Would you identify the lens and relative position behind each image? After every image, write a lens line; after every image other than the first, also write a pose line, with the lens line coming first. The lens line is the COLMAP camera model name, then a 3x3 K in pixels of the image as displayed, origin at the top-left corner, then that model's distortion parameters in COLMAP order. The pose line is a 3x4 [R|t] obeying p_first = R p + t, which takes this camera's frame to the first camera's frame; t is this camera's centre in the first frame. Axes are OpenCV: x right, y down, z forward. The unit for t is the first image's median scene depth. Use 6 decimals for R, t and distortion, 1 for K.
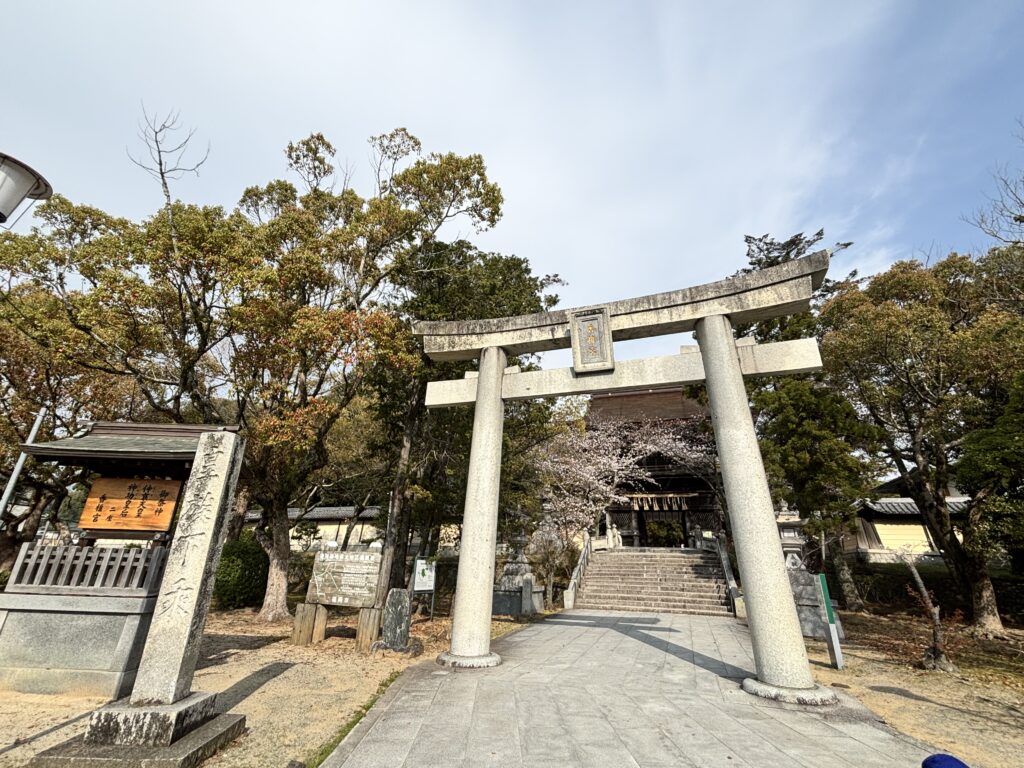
lens RADIAL K [[459.5, 0, 512.0], [0, 459.5, 384.0], [0, 0, 1]] dist [0.002762, -0.000025]
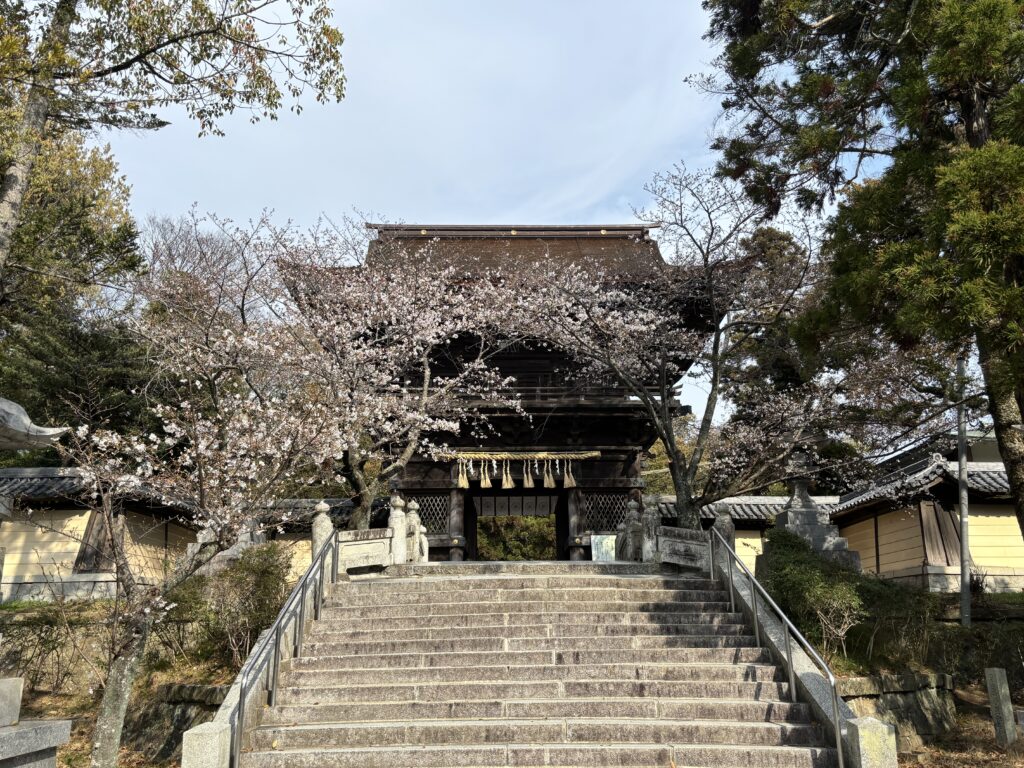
lens RADIAL K [[795.3, 0, 512.0], [0, 795.3, 384.0], [0, 0, 1]] dist [0.023303, -0.004548]
pose [[0.940547, 0.064988, 0.333388, 0.124229], [-0.094250, 0.992916, 0.072346, 0.239120], [-0.326325, -0.099466, 0.940010, 0.599864]]
